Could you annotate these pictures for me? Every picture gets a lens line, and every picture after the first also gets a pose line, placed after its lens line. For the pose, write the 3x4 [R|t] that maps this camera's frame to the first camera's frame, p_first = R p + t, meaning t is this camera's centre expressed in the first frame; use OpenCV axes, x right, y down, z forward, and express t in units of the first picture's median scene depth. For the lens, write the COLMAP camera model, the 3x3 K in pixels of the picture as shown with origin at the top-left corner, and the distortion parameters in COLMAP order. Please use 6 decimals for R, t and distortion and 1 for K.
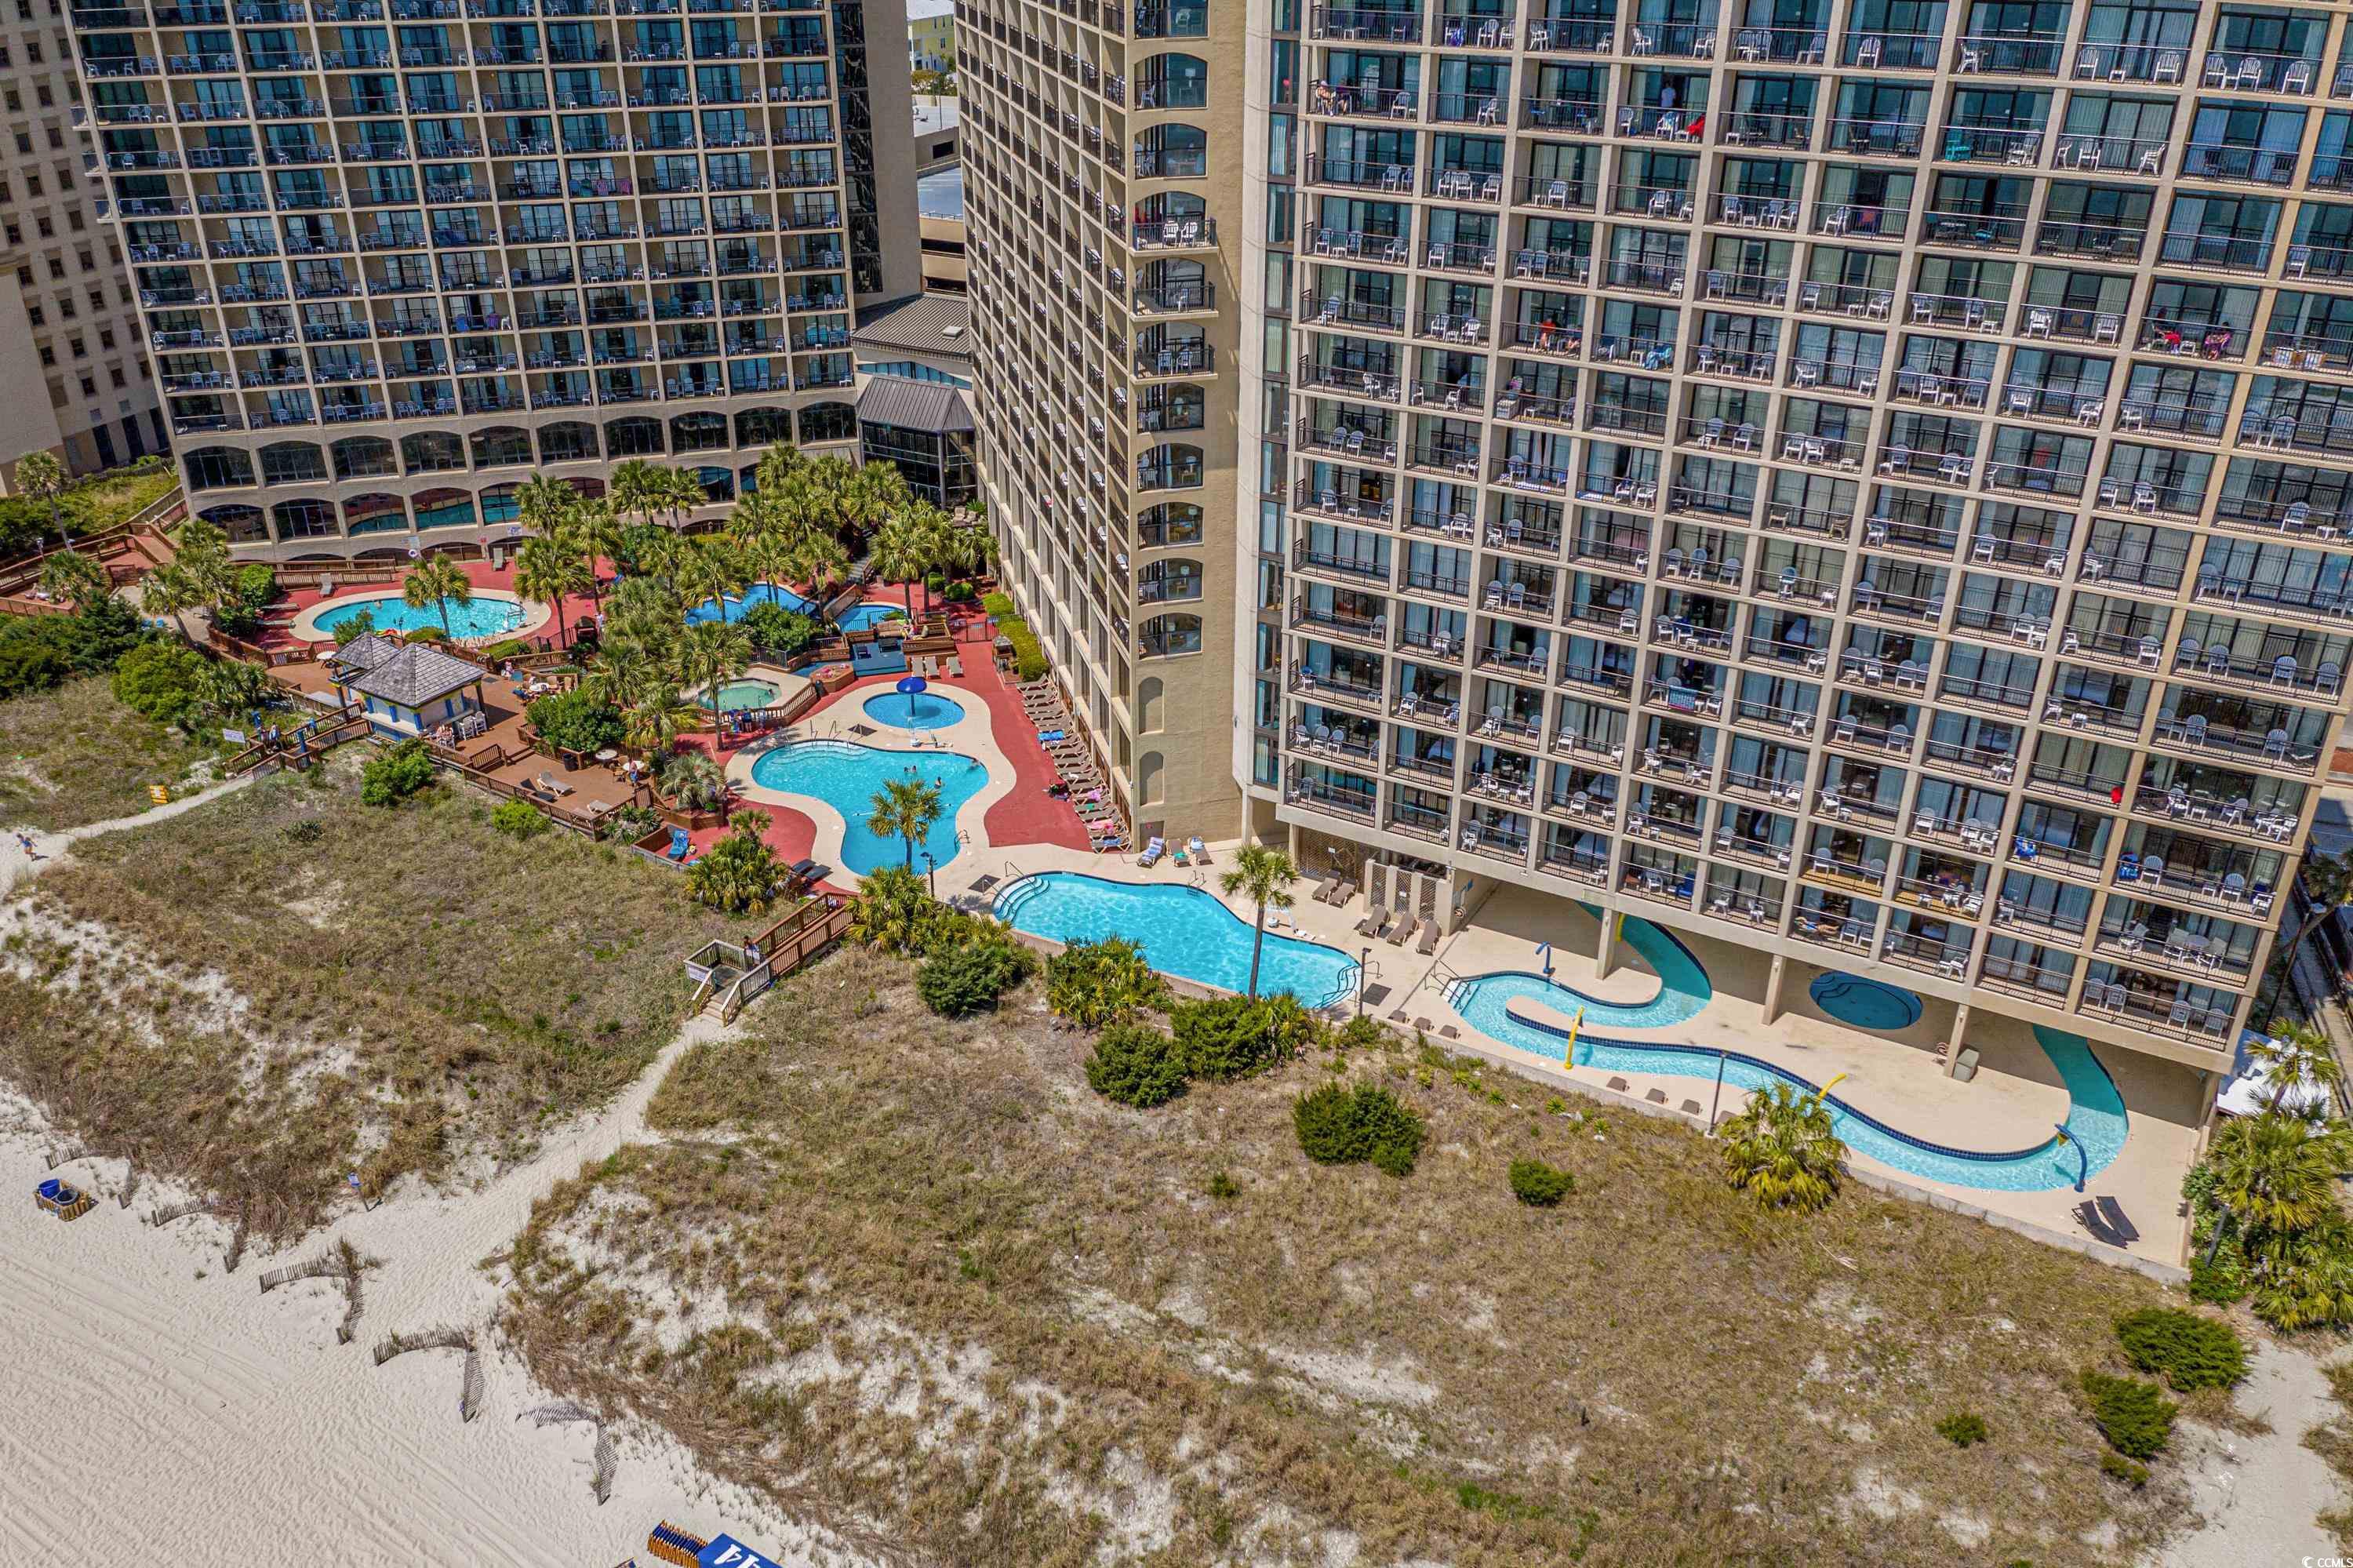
lens RADIAL K [[1826.8, 0, 1176.5], [0, 1826.8, 784.0], [0, 0, 1]] dist [-0.026574, 0.069726]
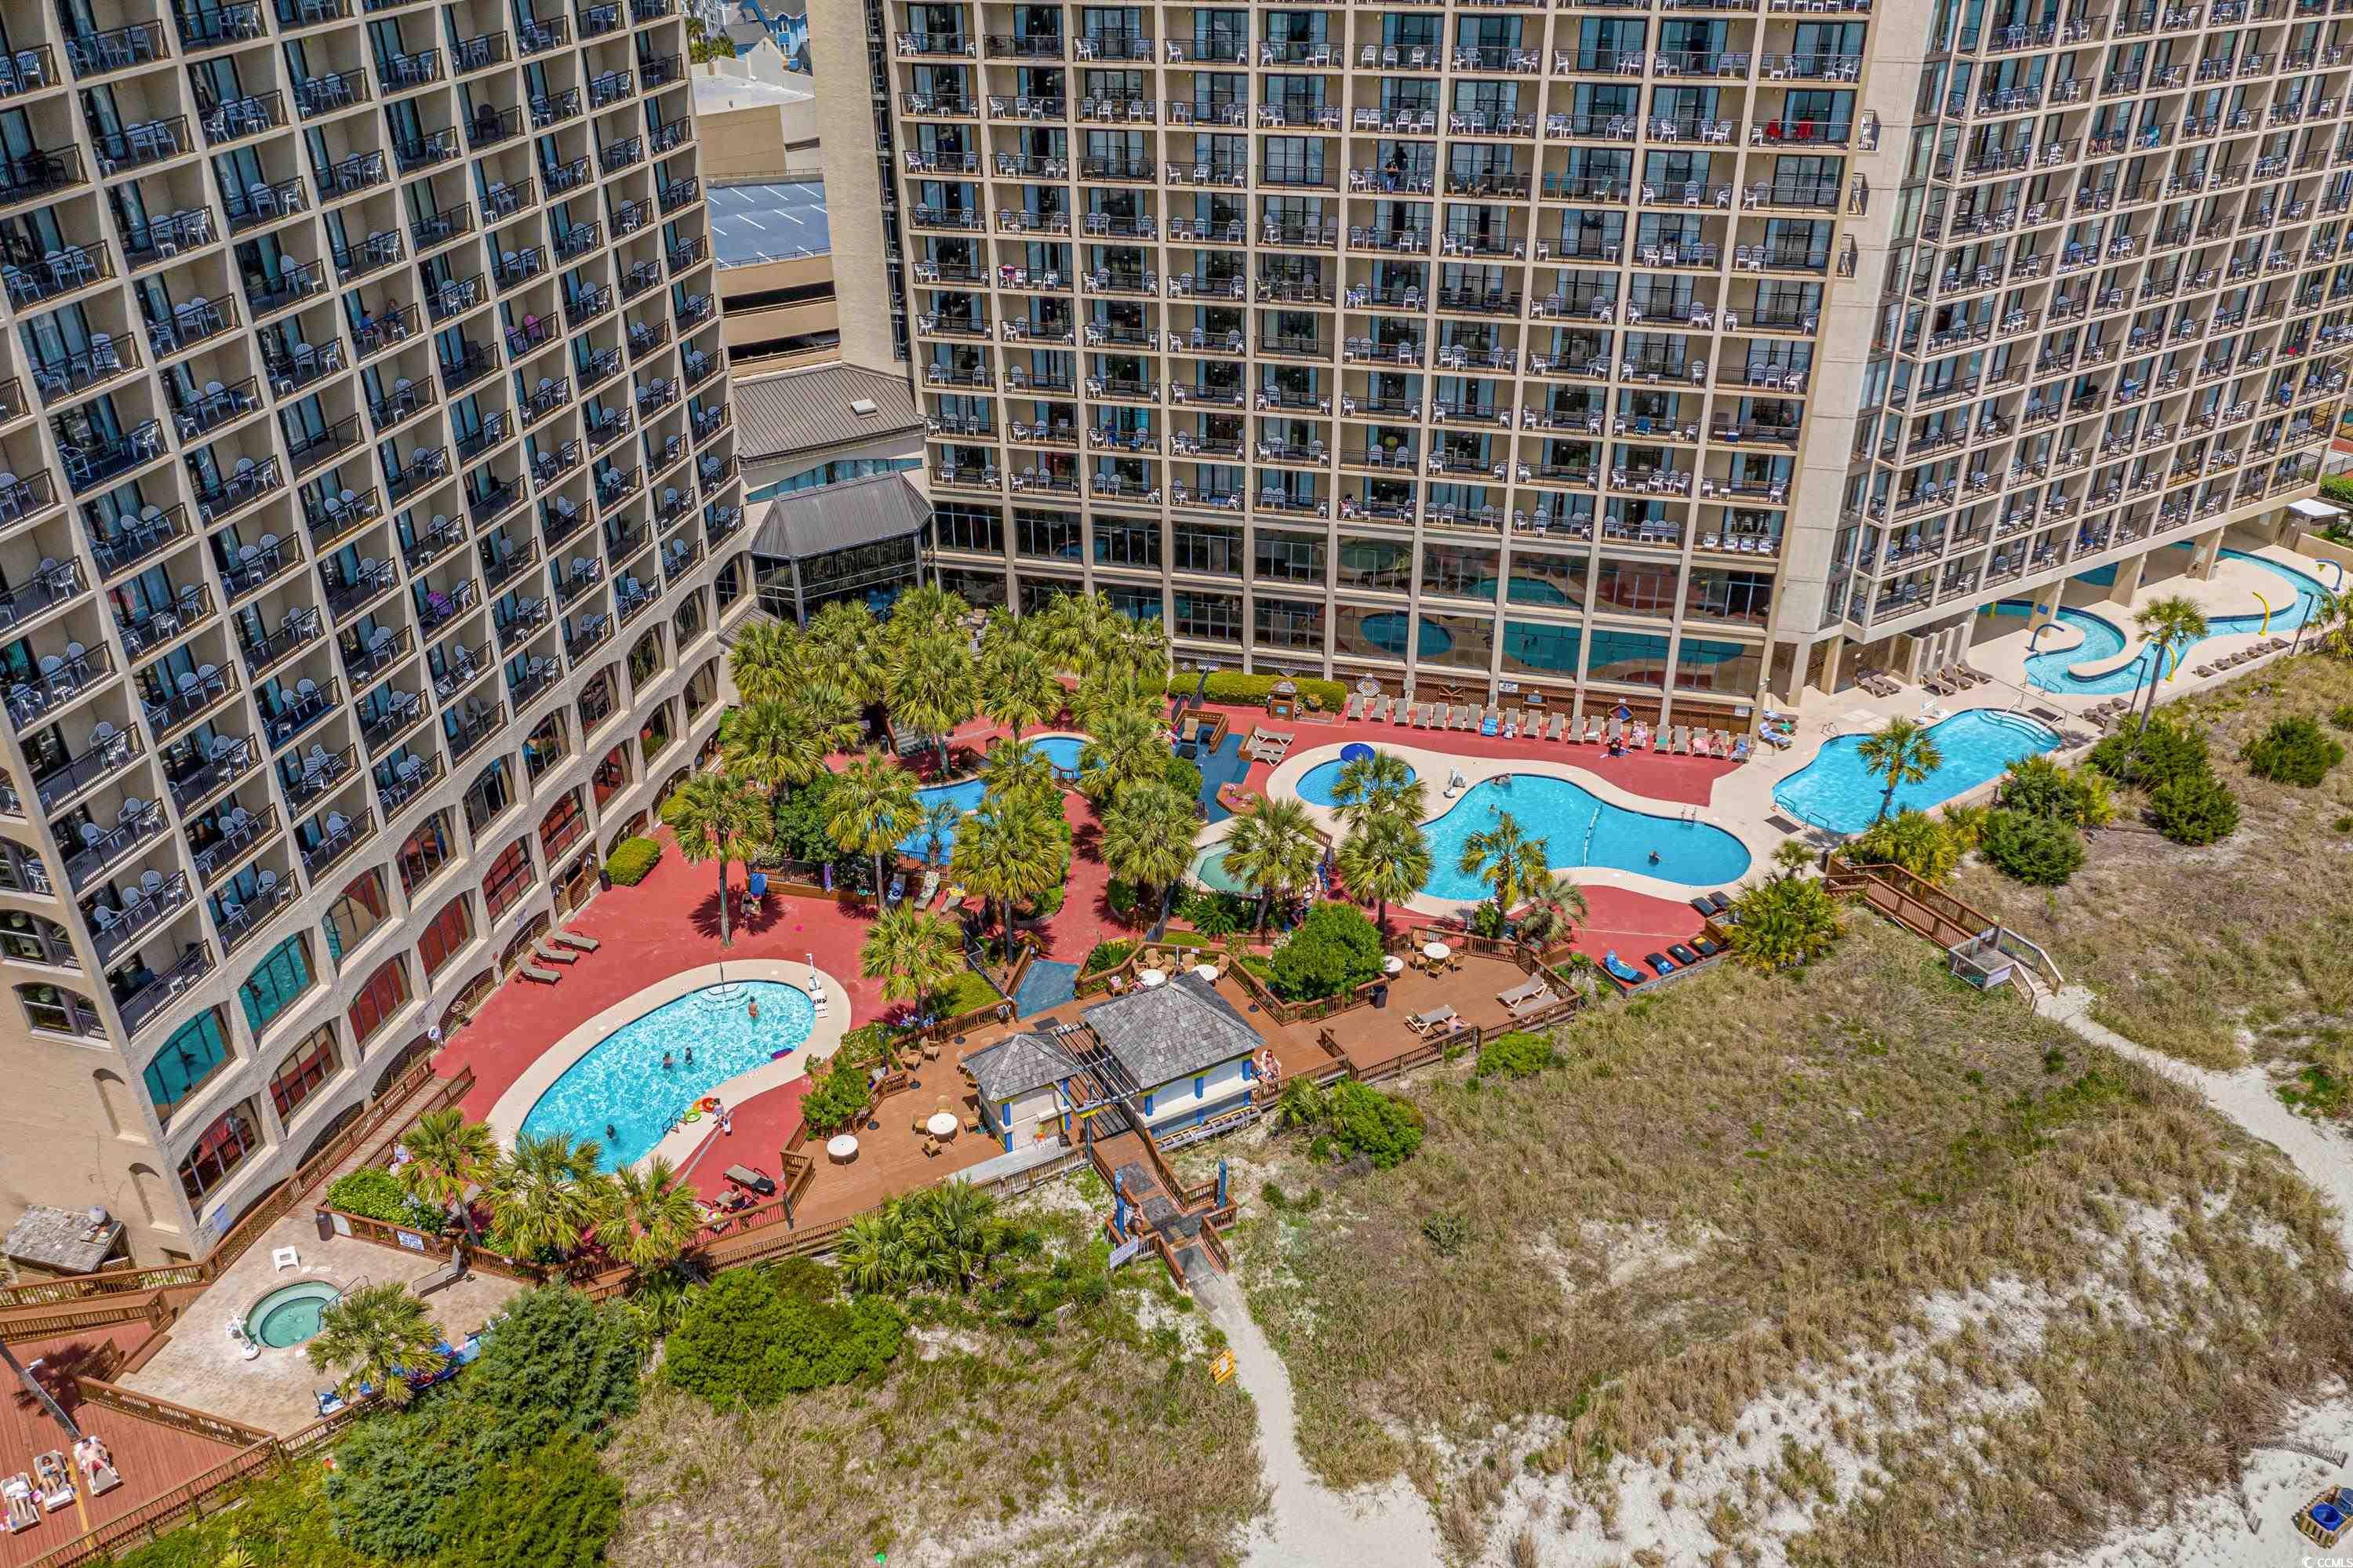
lens RADIAL K [[1819.4, 0, 1176.5], [0, 1819.4, 784.0], [0, 0, 1]] dist [-0.001468, -0.000578]
pose [[0.494008, -0.440811, 0.749428, -1.162608], [0.412009, 0.877713, 0.244680, -0.398562], [-0.765640, 0.187897, 0.615215, 0.749989]]
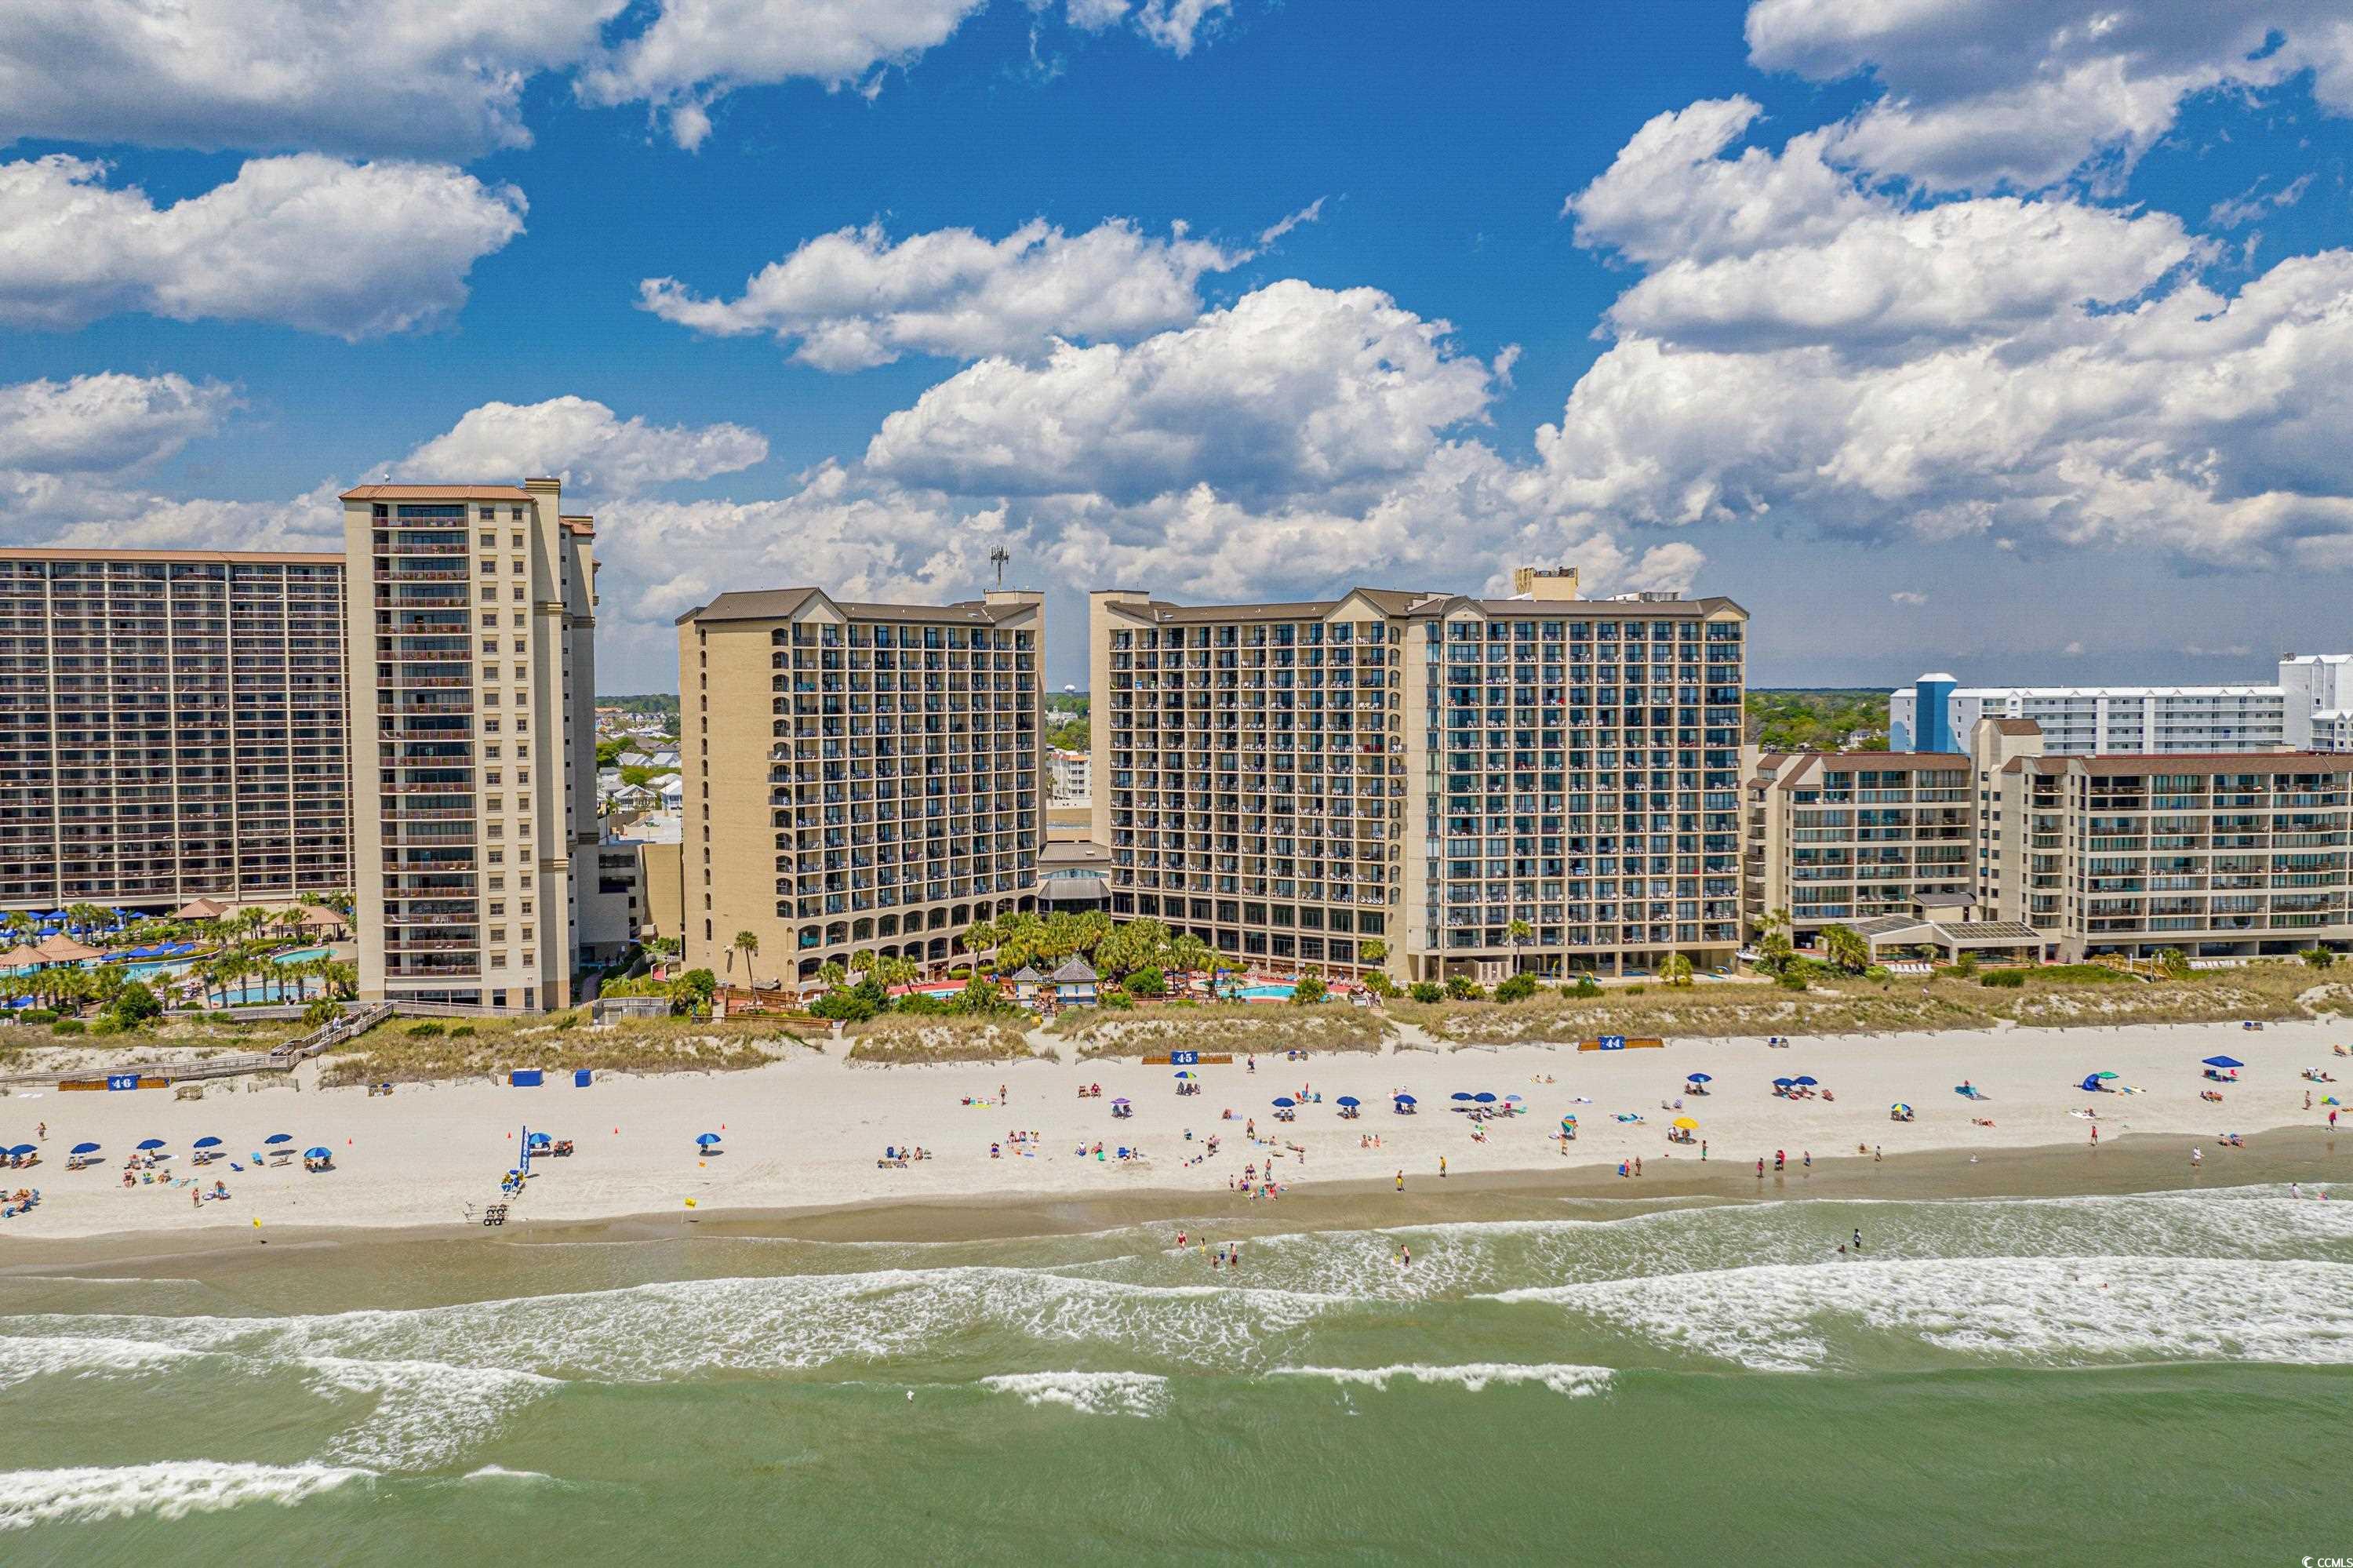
lens RADIAL K [[1826.8, 0, 1176.5], [0, 1826.8, 784.0], [0, 0, 1]] dist [-0.026574, 0.069726]
pose [[0.786533, -0.037693, 0.616397, -2.166062], [0.290757, 0.903185, -0.315781, 0.598642], [-0.544818, 0.427594, 0.721344, -0.946608]]
